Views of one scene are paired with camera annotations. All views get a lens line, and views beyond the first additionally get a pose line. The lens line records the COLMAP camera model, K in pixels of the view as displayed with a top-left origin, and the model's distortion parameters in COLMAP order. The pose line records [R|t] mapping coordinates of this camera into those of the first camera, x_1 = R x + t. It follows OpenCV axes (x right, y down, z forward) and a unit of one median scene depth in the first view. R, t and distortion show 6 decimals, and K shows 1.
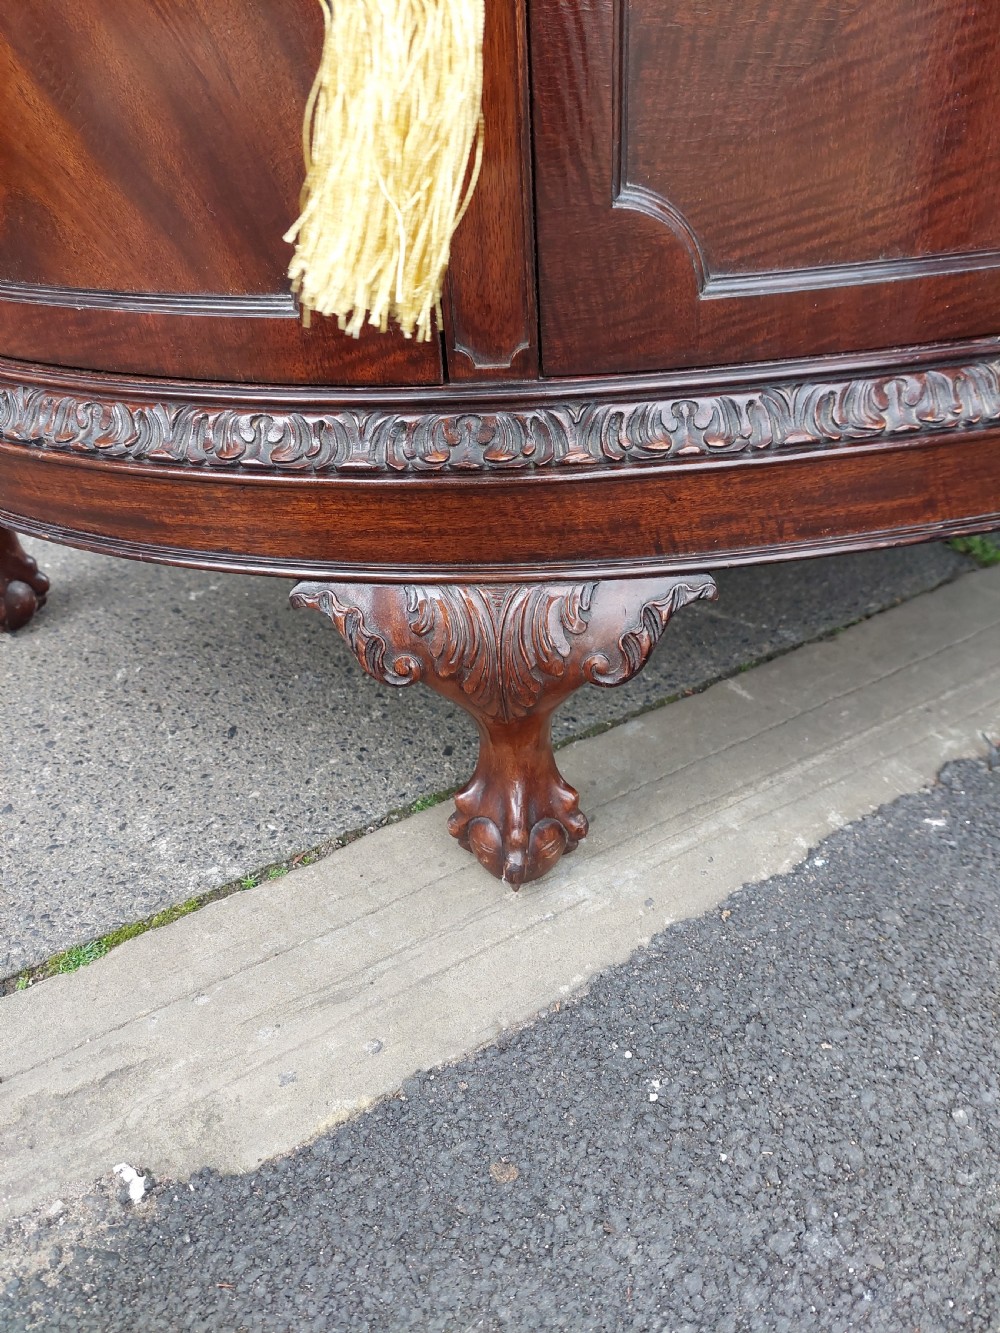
lens RADIAL K [[978.1, 0, 489.1], [0, 978.1, 691.5], [0, 0, 1]] dist [0.041618, -0.058832]
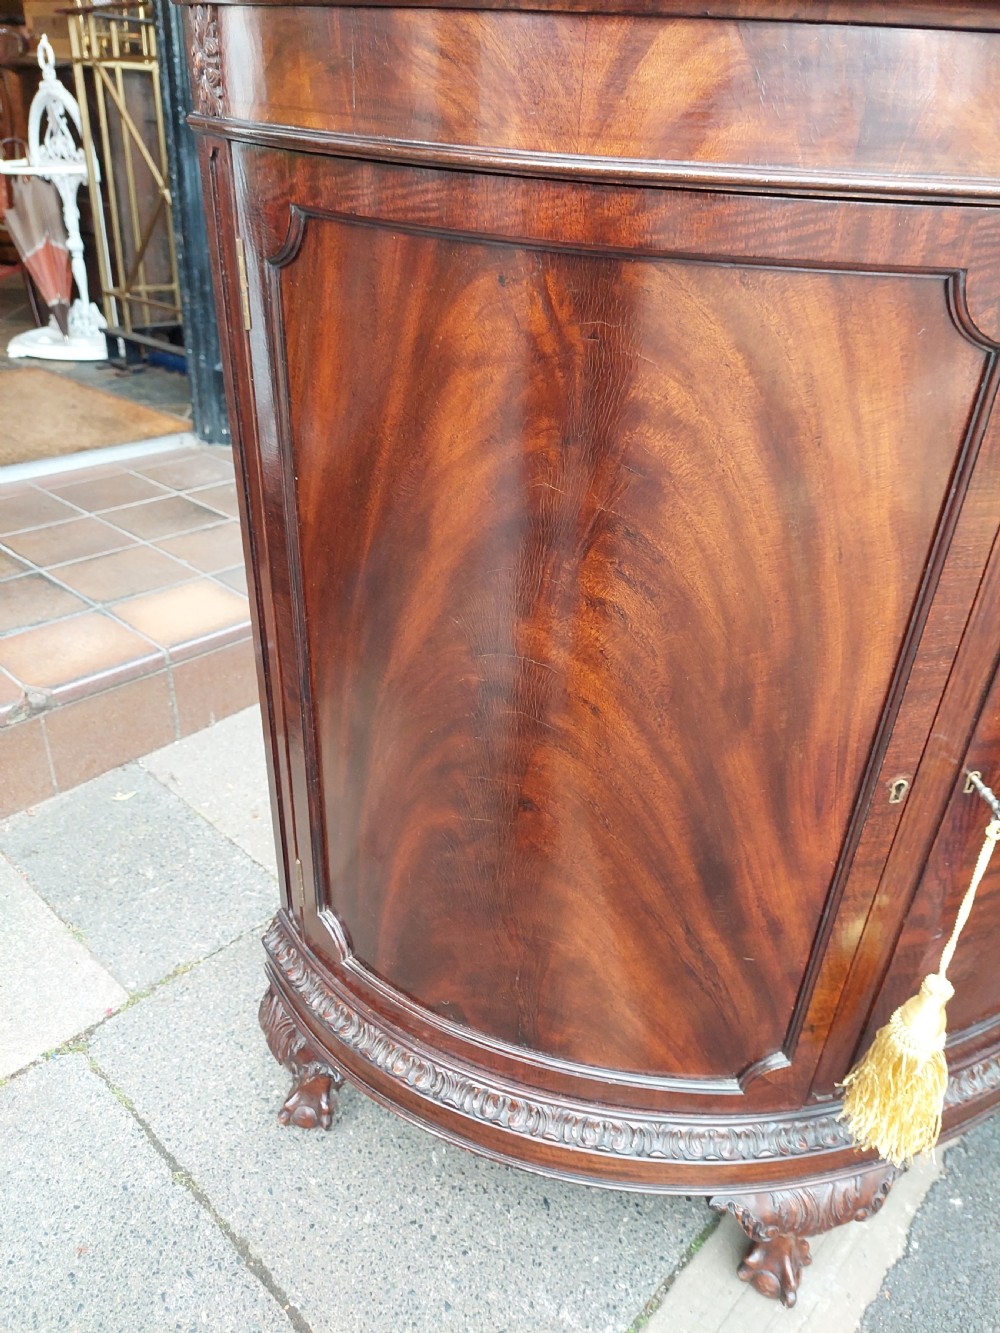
lens RADIAL K [[990.0, 0, 498.0], [0, 990.0, 661.4], [0, 0, 1]] dist [0.010875, -0.012916]
pose [[0.952413, -0.060144, 0.298818, -0.938641], [0.081674, 0.994847, -0.060079, -0.902570], [-0.293664, 0.081626, 0.952417, -0.674439]]
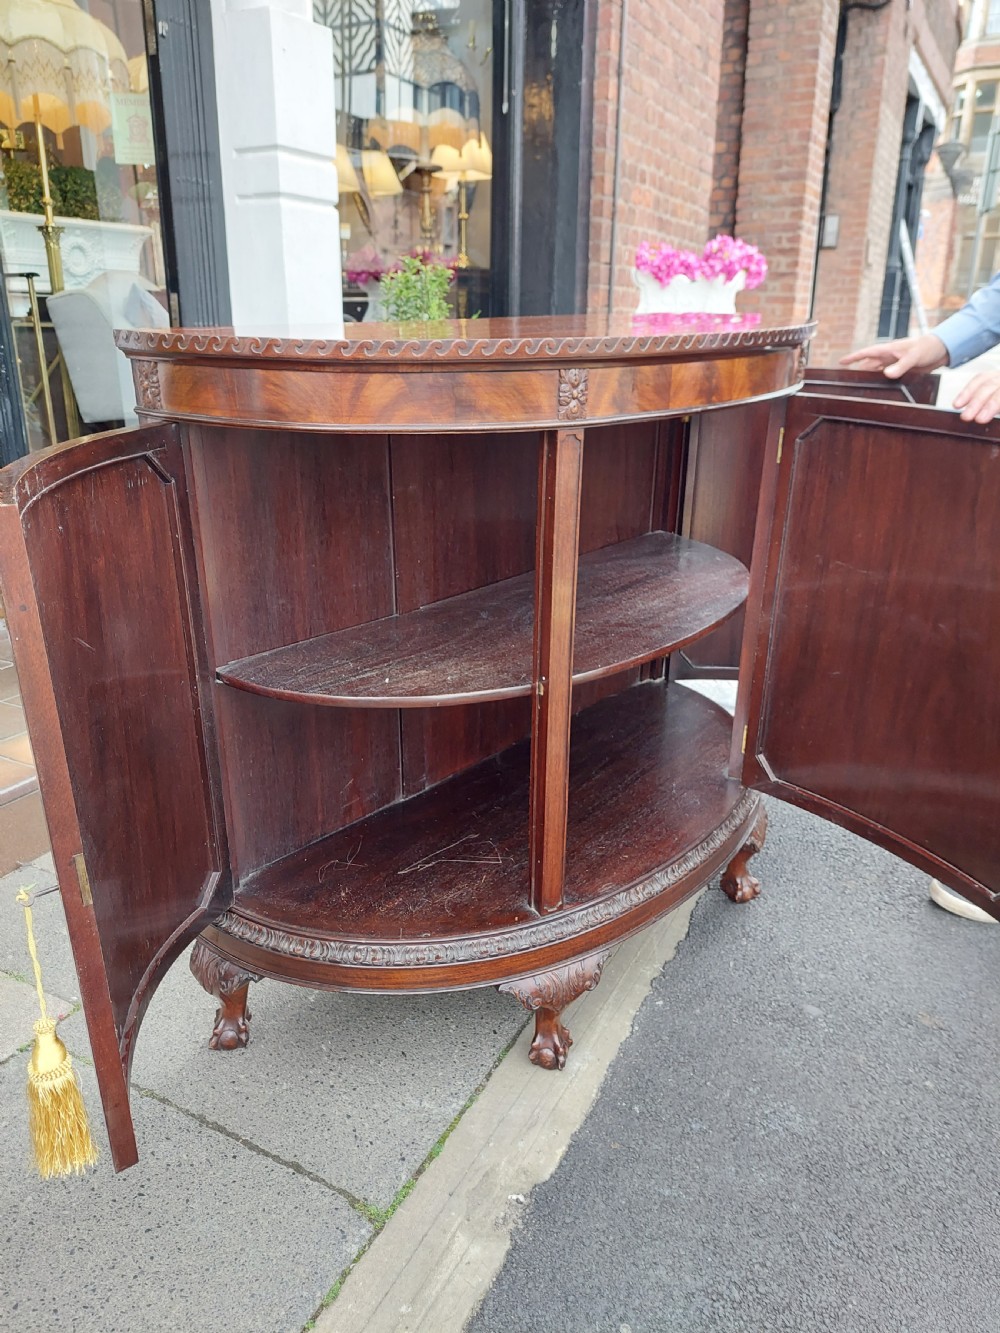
lens RADIAL K [[993.6, 0, 497.4], [0, 993.6, 662.6], [0, 0, 1]] dist [0.063454, -0.086506]
pose [[0.849878, -0.126261, 0.511630, -1.462964], [0.252134, 0.949963, -0.184390, -0.433465], [-0.462748, 0.285708, 0.839187, -1.699623]]
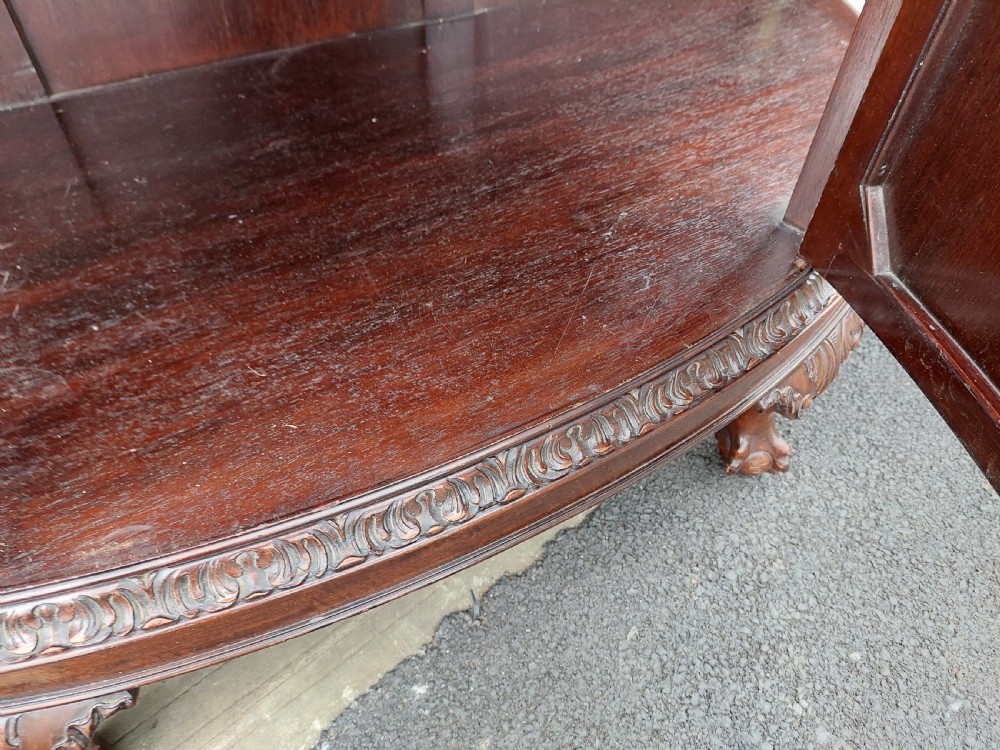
lens RADIAL K [[741.4, 0, 512.3], [0, 741.4, 377.8], [0, 0, 1]] dist [0.047250, -0.046326]
pose [[0.974131, -0.093539, 0.205715, 0.428125], [0.041169, 0.968536, 0.245443, -0.554158], [-0.222201, -0.230625, 0.947333, 0.107436]]
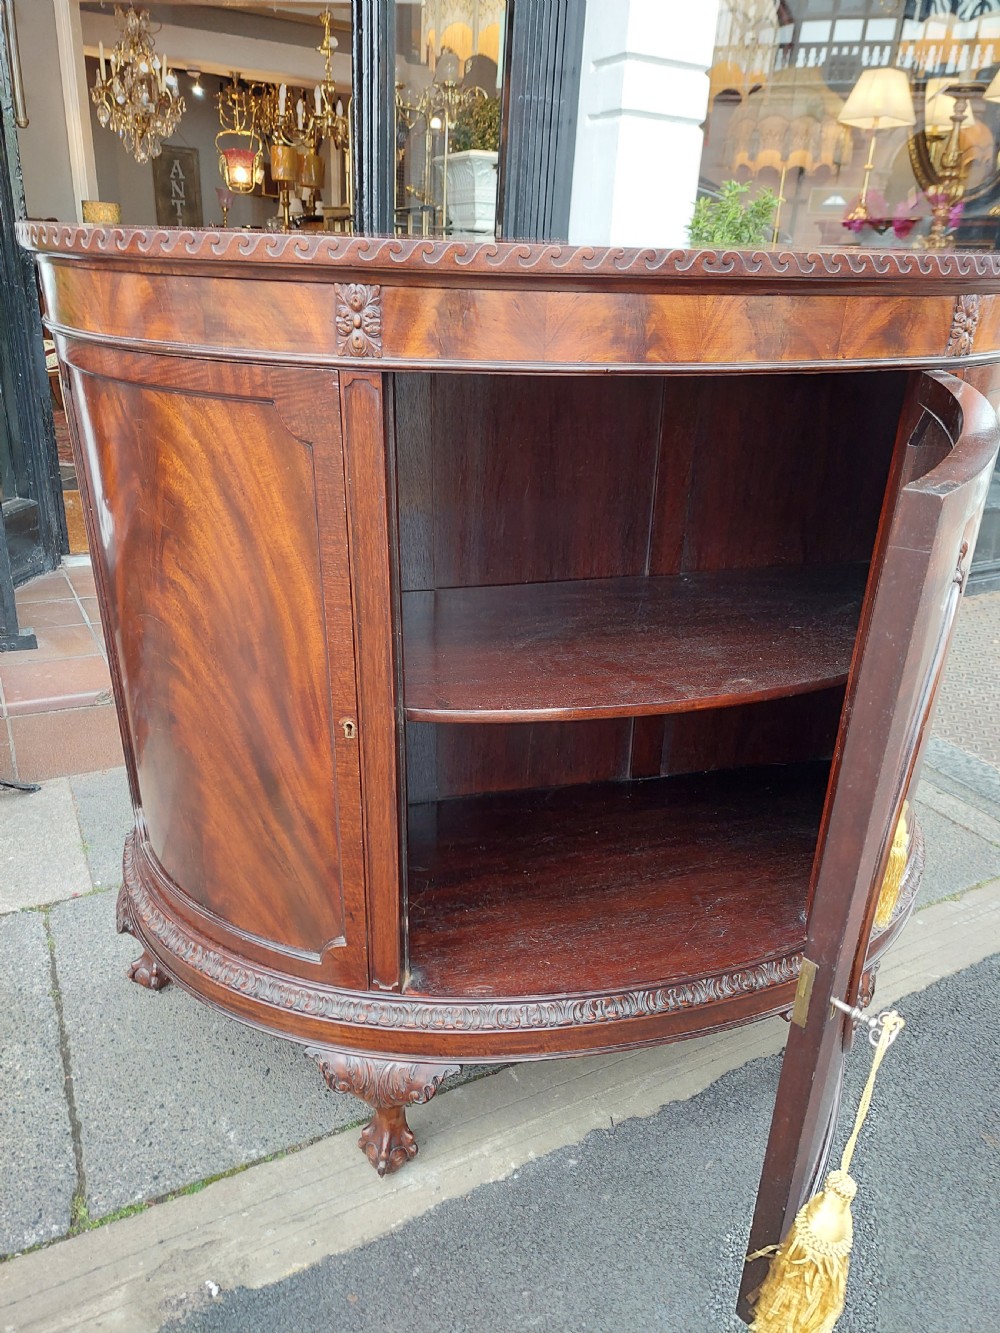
lens RADIAL K [[988.3, 0, 506.1], [0, 988.3, 684.5], [0, 0, 1]] dist [0.047250, -0.046326]
pose [[0.994739, 0.101847, -0.011027, 0.225024], [-0.102181, 0.978750, -0.177783, -0.547802], [-0.007314, 0.177975, 0.984008, -1.534686]]
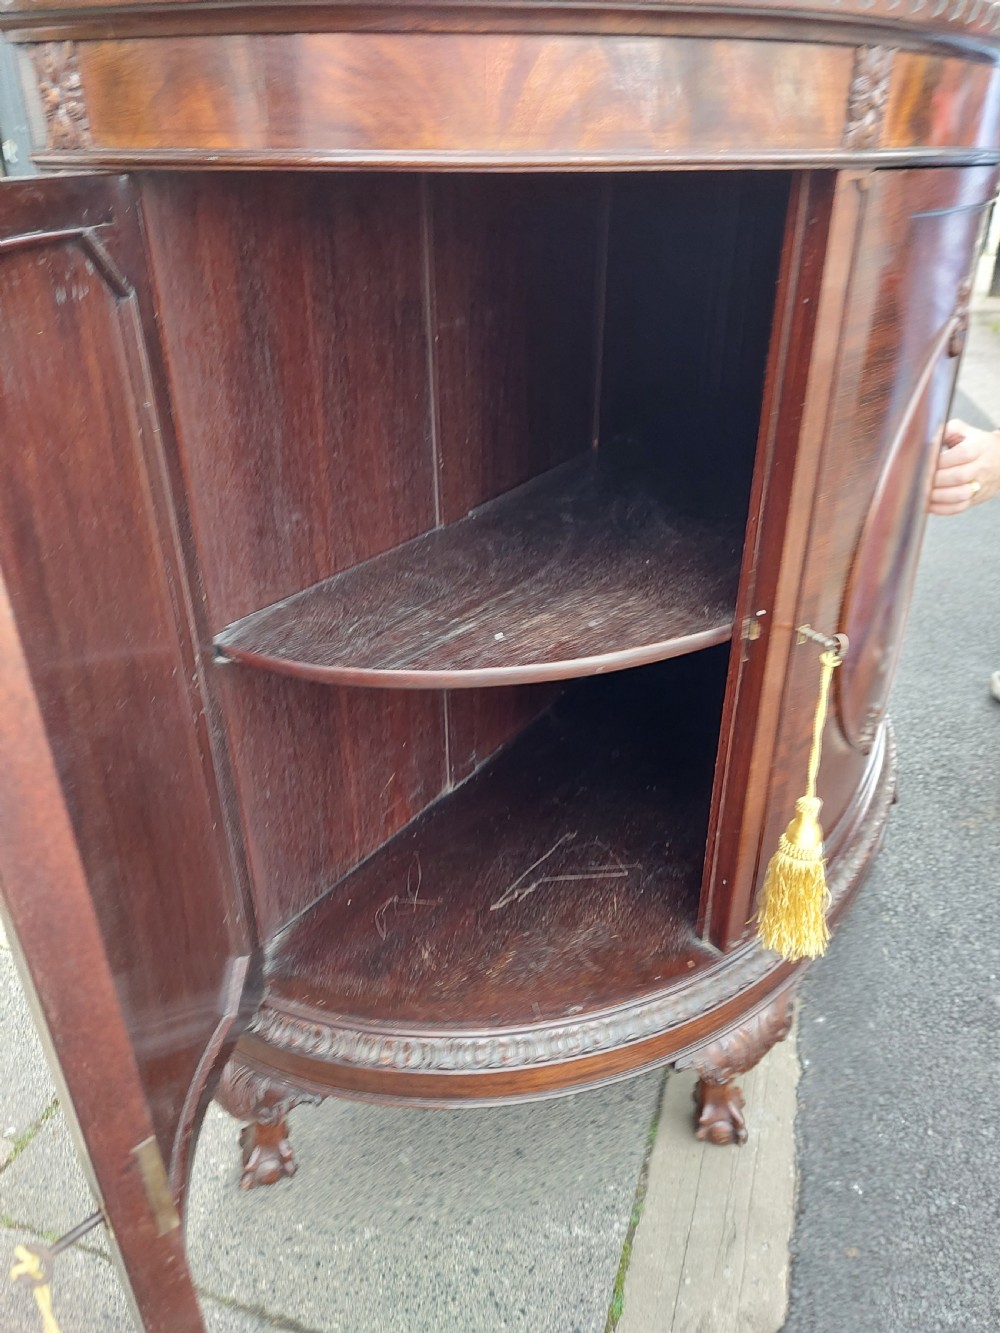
lens RADIAL K [[978.1, 0, 489.1], [0, 978.1, 691.5], [0, 0, 1]] dist [0.041618, -0.058832]
pose [[0.752521, -0.255758, 0.606877, -1.387364], [0.348213, 0.936684, -0.037031, -0.806512], [-0.558981, 0.239189, 0.793932, -0.598673]]
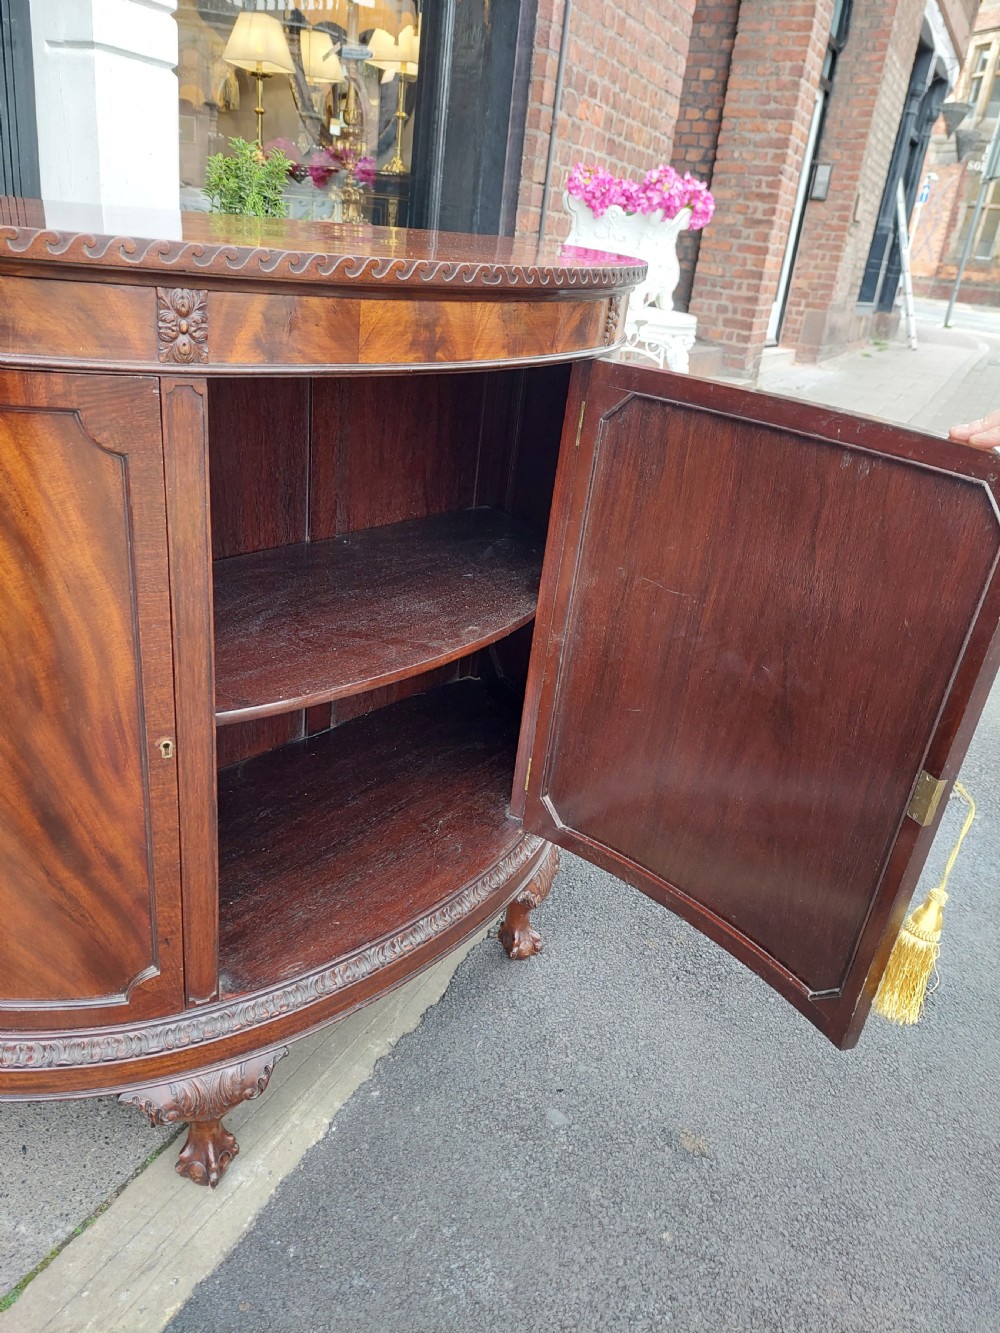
lens RADIAL K [[982.9, 0, 500.5], [0, 982.9, 661.9], [0, 0, 1]] dist [0.049907, -0.052119]
pose [[0.842498, -0.084325, 0.532058, -0.531083], [0.167348, 0.979775, -0.109708, -0.627463], [-0.512046, 0.181468, 0.839570, -1.495531]]
